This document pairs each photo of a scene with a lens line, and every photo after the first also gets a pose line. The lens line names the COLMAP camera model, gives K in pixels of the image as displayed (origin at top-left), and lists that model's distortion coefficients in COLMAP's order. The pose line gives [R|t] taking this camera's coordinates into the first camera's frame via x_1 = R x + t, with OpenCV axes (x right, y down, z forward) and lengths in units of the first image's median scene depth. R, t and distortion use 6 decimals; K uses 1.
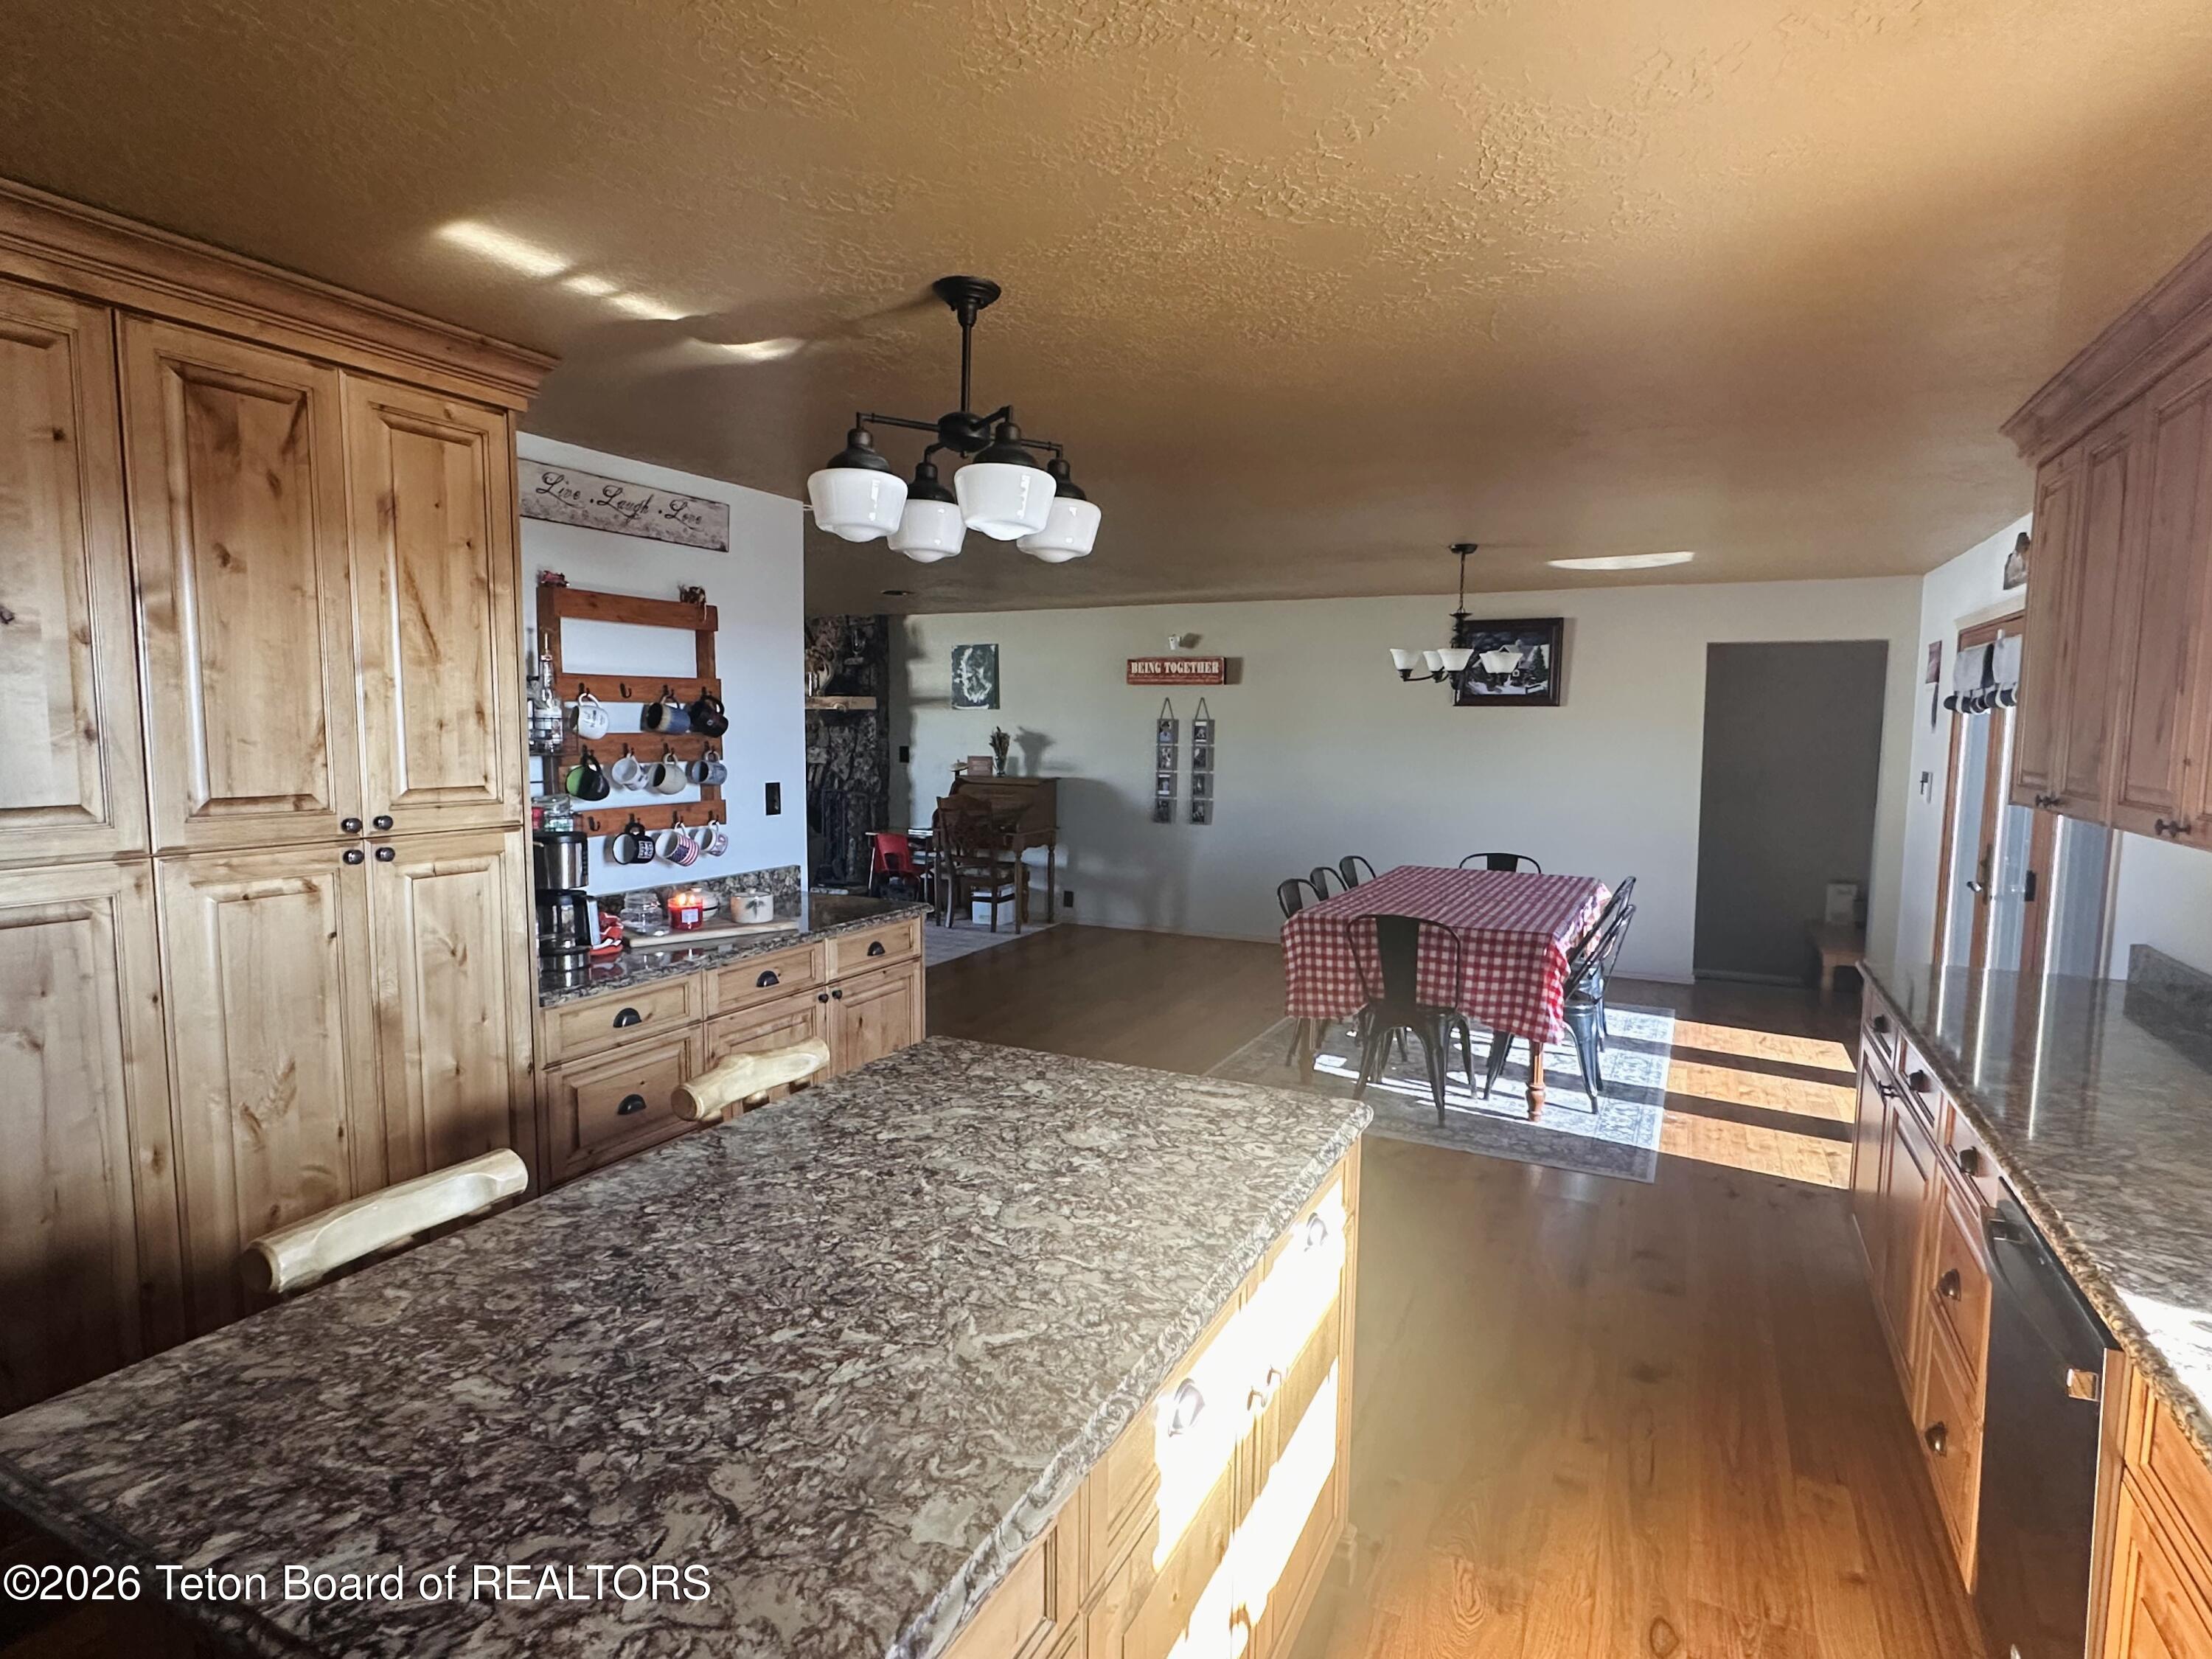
lens RADIAL K [[1185.2, 0, 1106.7], [0, 1185.2, 830.4], [0, 0, 1]] dist [0.000854, 0.000617]
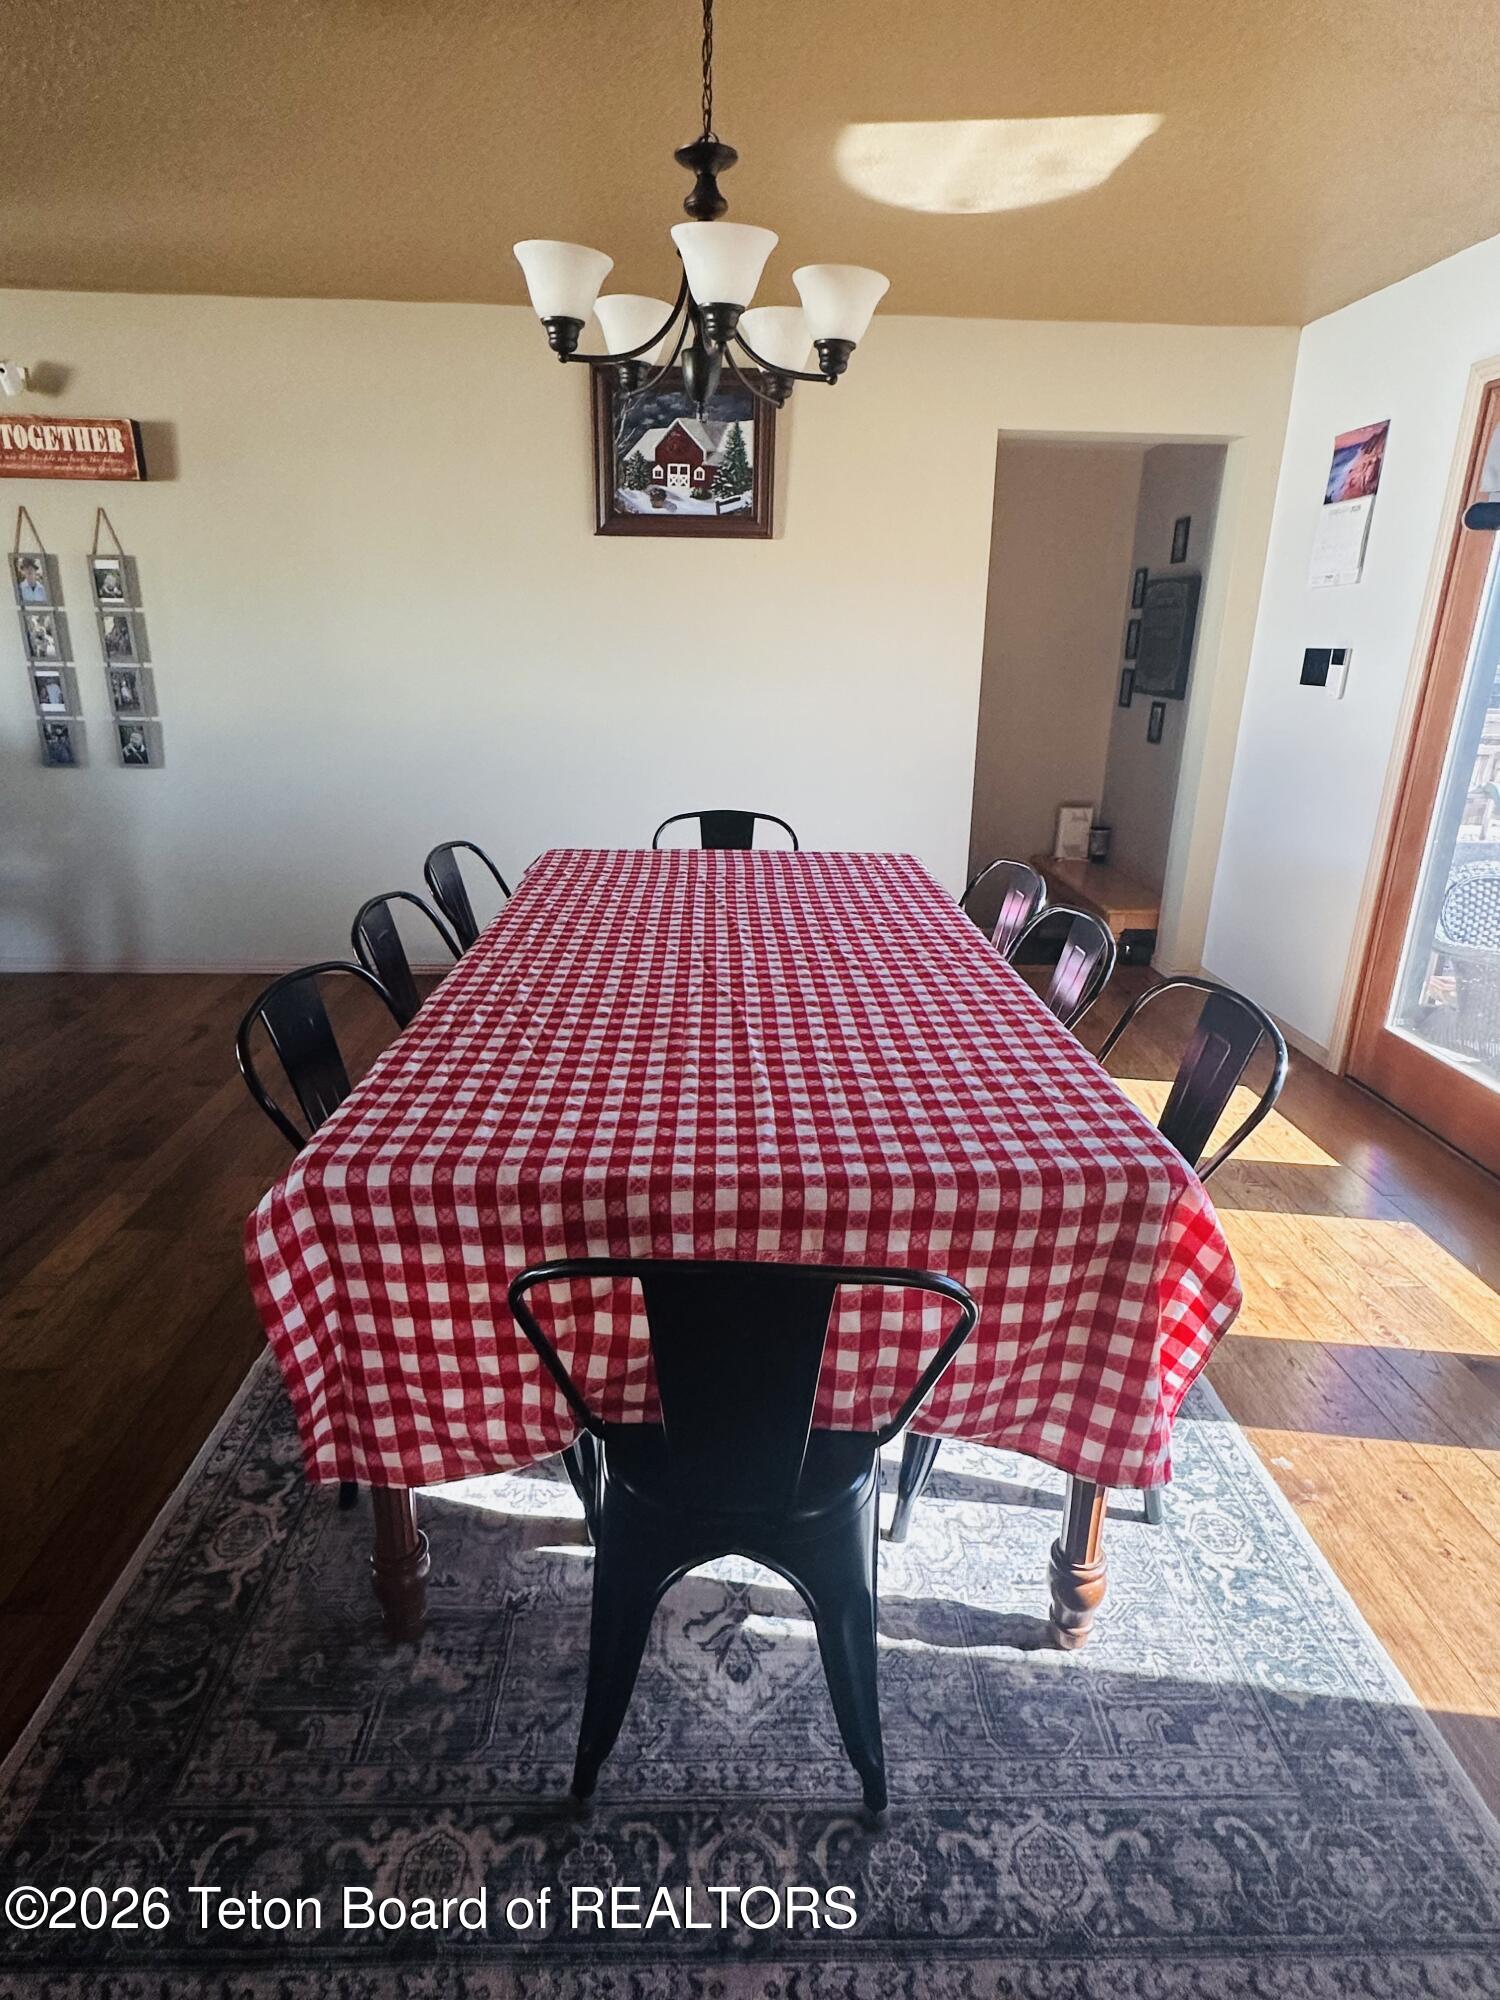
lens RADIAL K [[1071.6, 0, 736.9], [0, 1071.6, 992.7], [0, 0, 1]] dist [0.000854, 0.000617]
pose [[0.882898, -0.144867, 0.446660, 0.098010], [0.036224, 0.969398, 0.242807, -0.016591], [-0.468166, -0.198194, 0.861127, 0.507416]]
